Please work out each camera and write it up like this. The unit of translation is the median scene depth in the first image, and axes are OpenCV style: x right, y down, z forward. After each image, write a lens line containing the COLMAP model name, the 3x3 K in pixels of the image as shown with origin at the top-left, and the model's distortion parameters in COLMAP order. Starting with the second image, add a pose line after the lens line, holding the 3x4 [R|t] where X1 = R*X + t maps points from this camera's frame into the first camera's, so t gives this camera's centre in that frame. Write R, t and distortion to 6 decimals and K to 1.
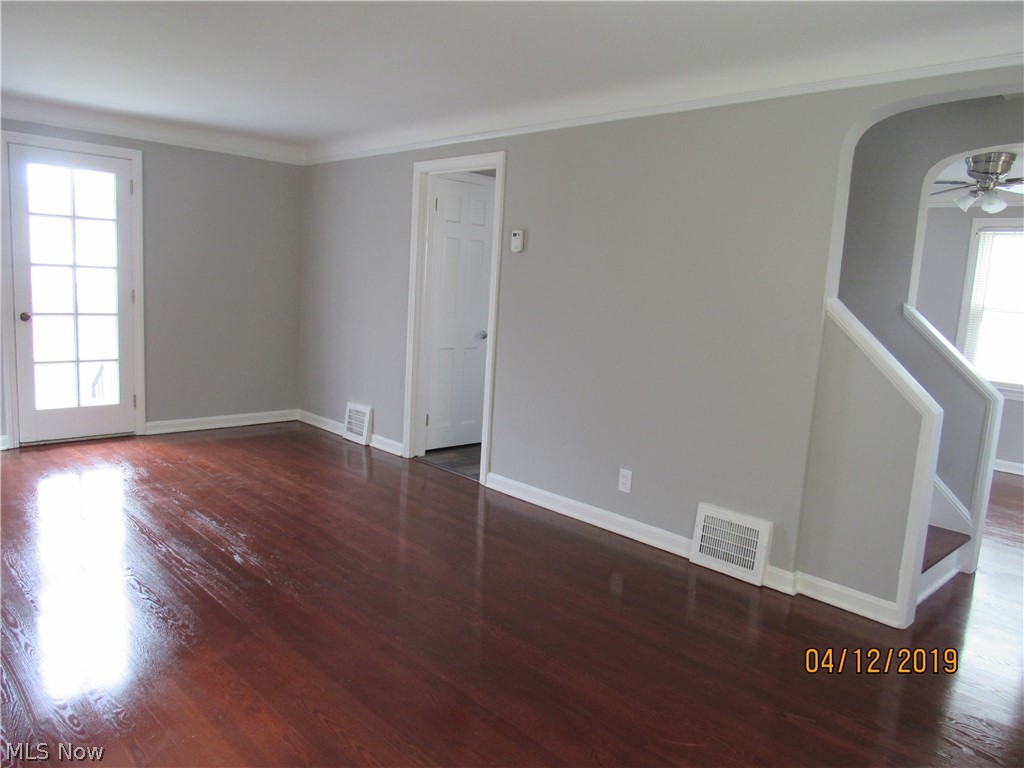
lens RADIAL K [[743.2, 0, 512.0], [0, 743.2, 384.0], [0, 0, 1]] dist [-0.004681, 0.008363]
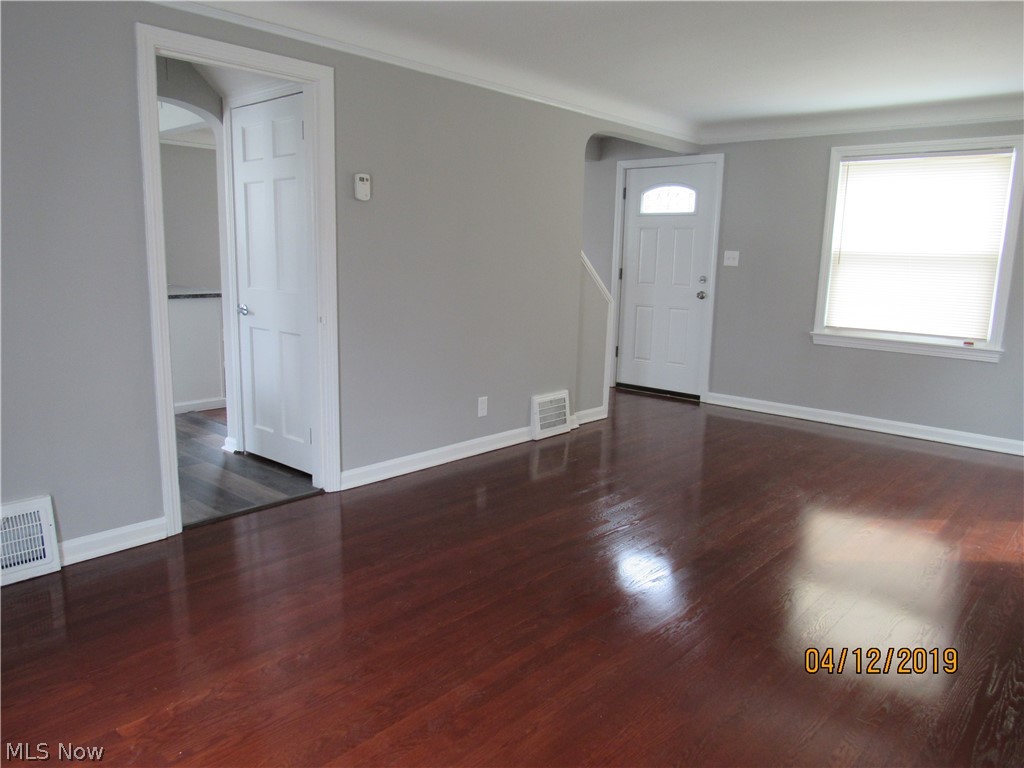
lens RADIAL K [[743.2, 0, 512.0], [0, 743.2, 384.0], [0, 0, 1]] dist [-0.004681, 0.008363]
pose [[-0.067438, -0.239498, 0.968552, -0.939160], [0.108185, 0.963283, 0.245728, -0.179285], [-0.991841, 0.121354, -0.039052, 0.964626]]
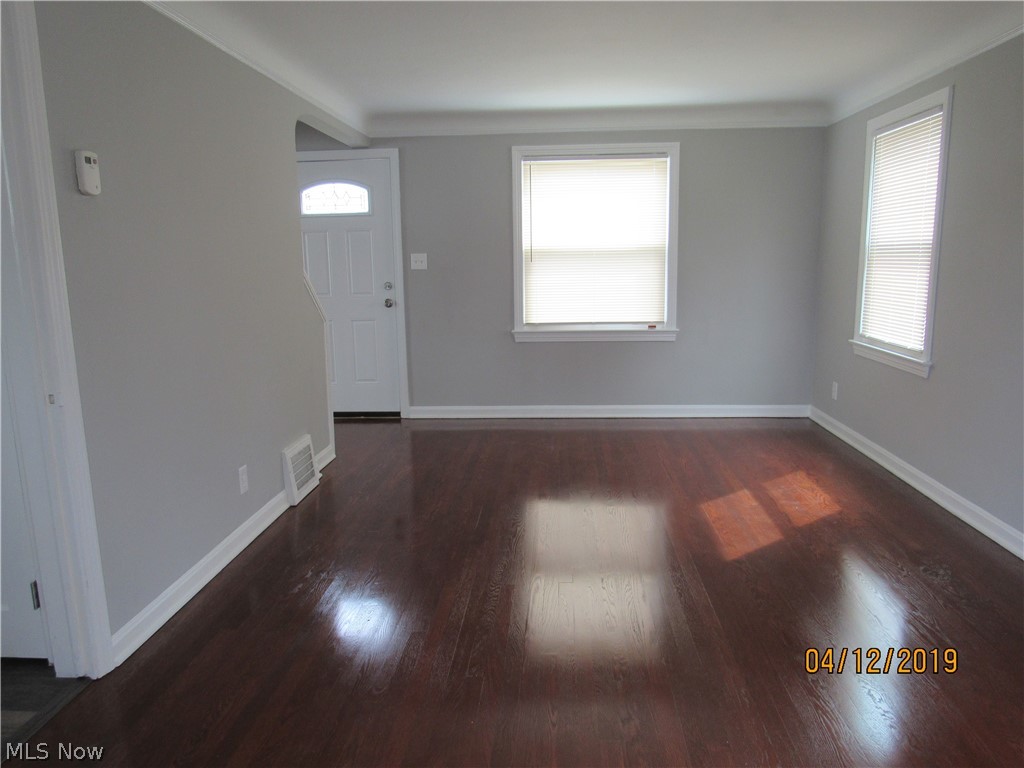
lens RADIAL K [[743.2, 0, 512.0], [0, 743.2, 384.0], [0, 0, 1]] dist [-0.004681, 0.008363]
pose [[-0.667838, -0.177581, 0.722813, -0.629011], [0.079977, 0.948378, 0.306892, -0.203364], [-0.739998, 0.262763, -0.619160, 1.230932]]
